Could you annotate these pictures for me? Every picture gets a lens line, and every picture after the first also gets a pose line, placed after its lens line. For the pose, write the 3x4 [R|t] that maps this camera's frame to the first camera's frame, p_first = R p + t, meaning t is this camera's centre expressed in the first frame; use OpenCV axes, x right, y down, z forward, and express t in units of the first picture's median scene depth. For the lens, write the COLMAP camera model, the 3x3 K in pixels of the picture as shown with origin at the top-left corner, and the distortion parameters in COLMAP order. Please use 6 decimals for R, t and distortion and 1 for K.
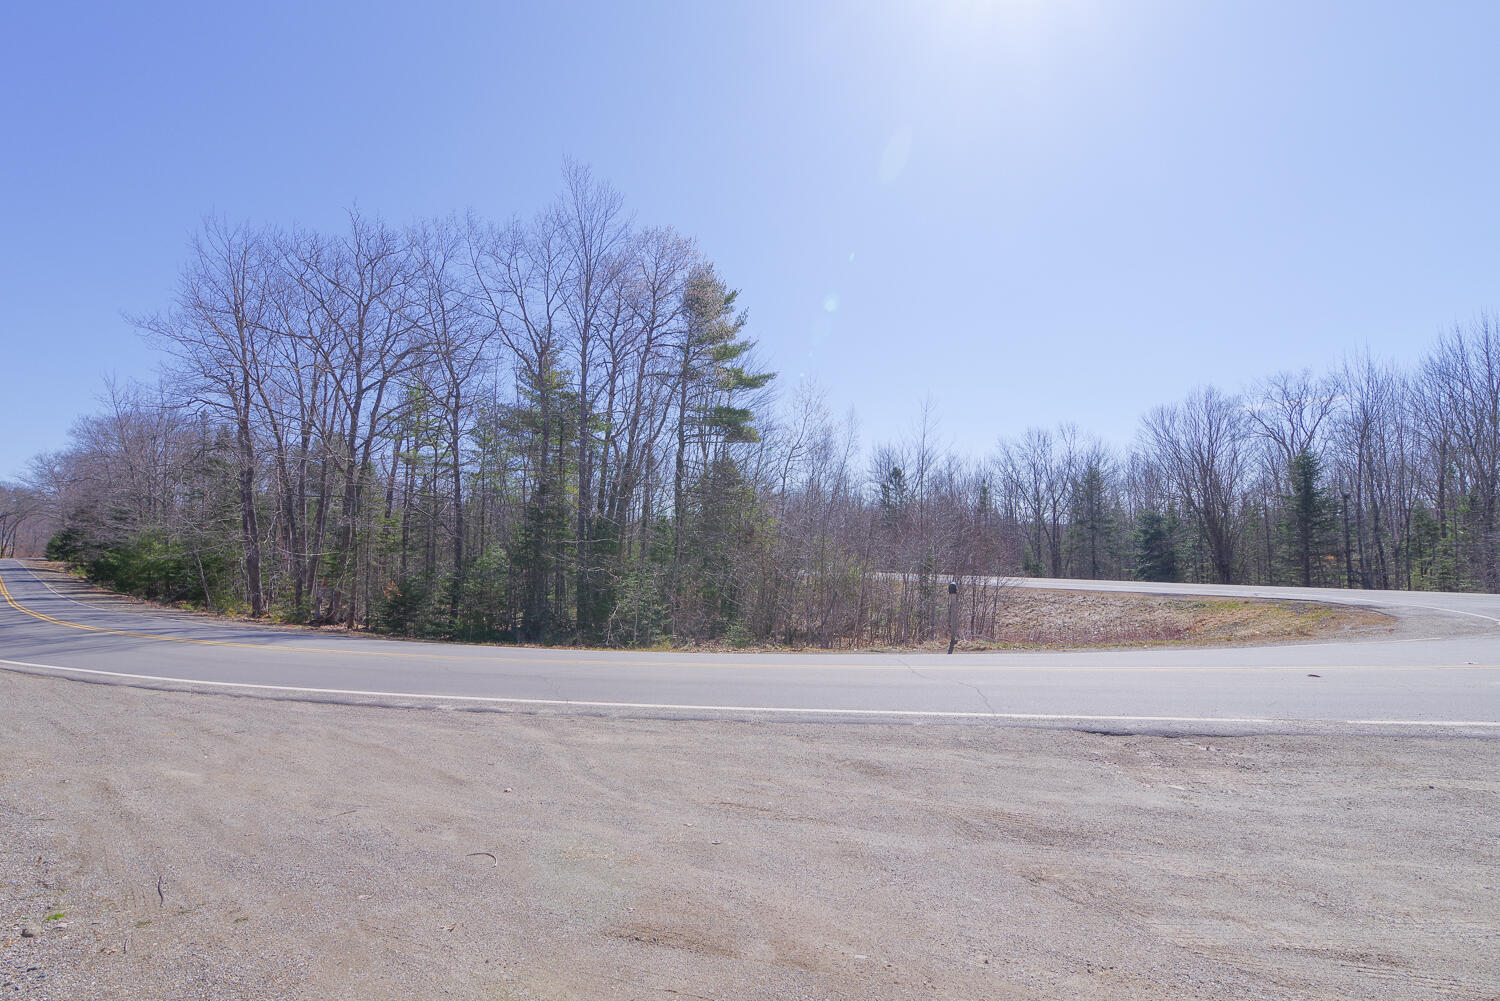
lens RADIAL K [[650.8, 0, 750.0], [0, 650.8, 500.5], [0, 0, 1]] dist [-0.001012, -0.000005]
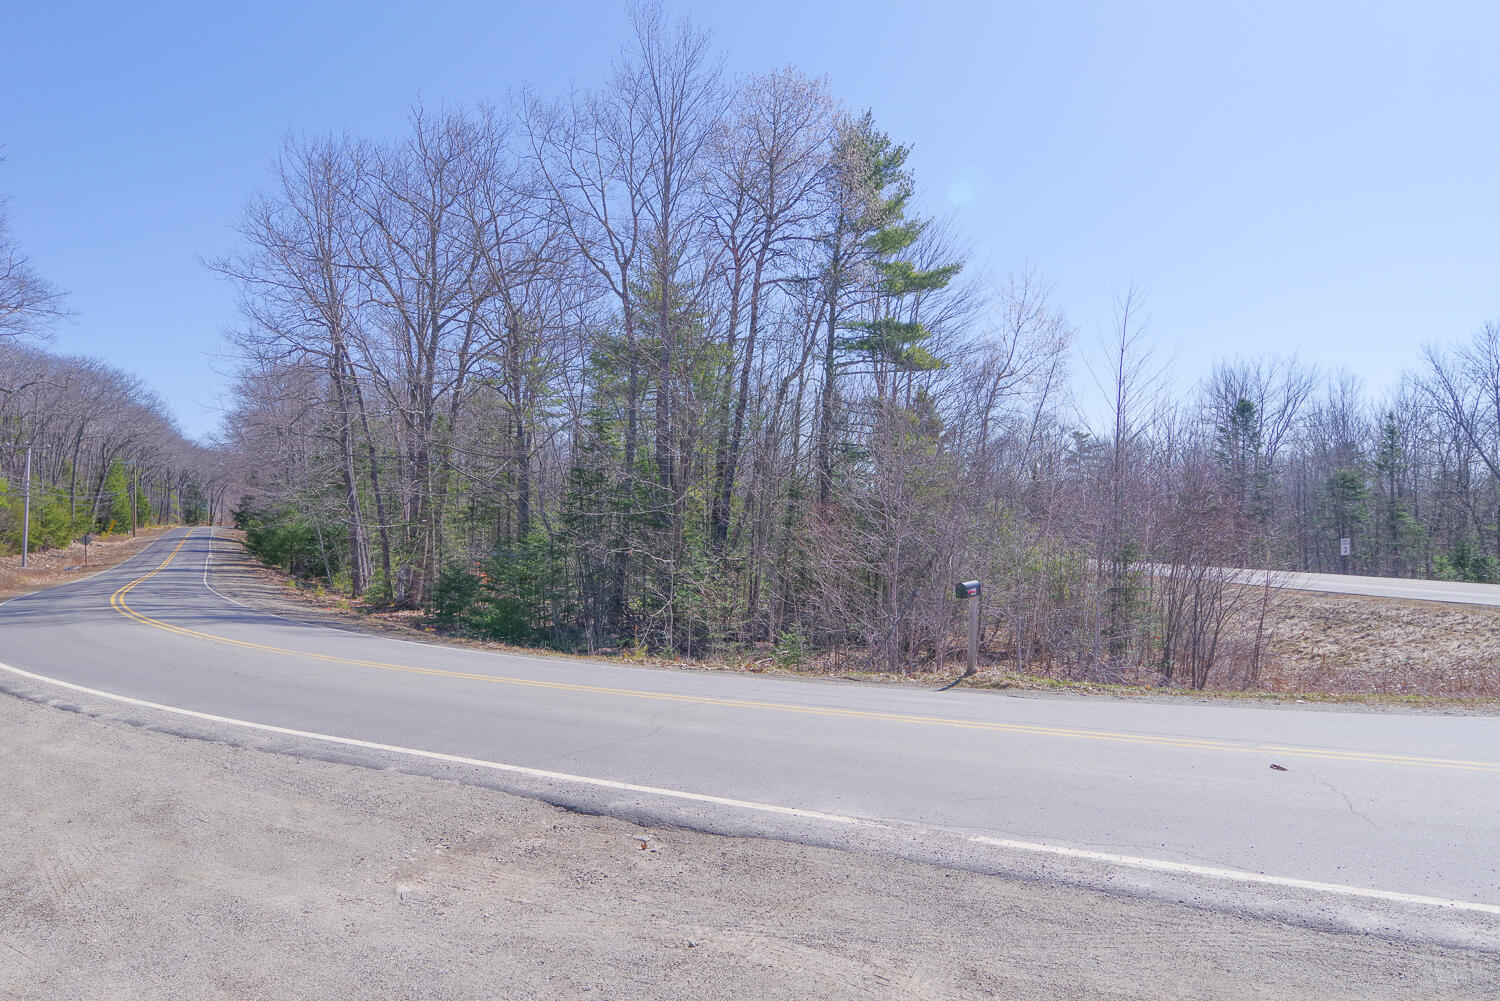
lens RADIAL K [[914.8, 0, 750.0], [0, 914.8, 500.5], [0, 0, 1]] dist [0.005066, -0.000108]
pose [[0.945291, 0.002711, -0.326217, 0.145522], [0.013061, 0.998849, 0.046150, 0.000566], [0.325967, -0.047886, 0.944168, 0.027656]]
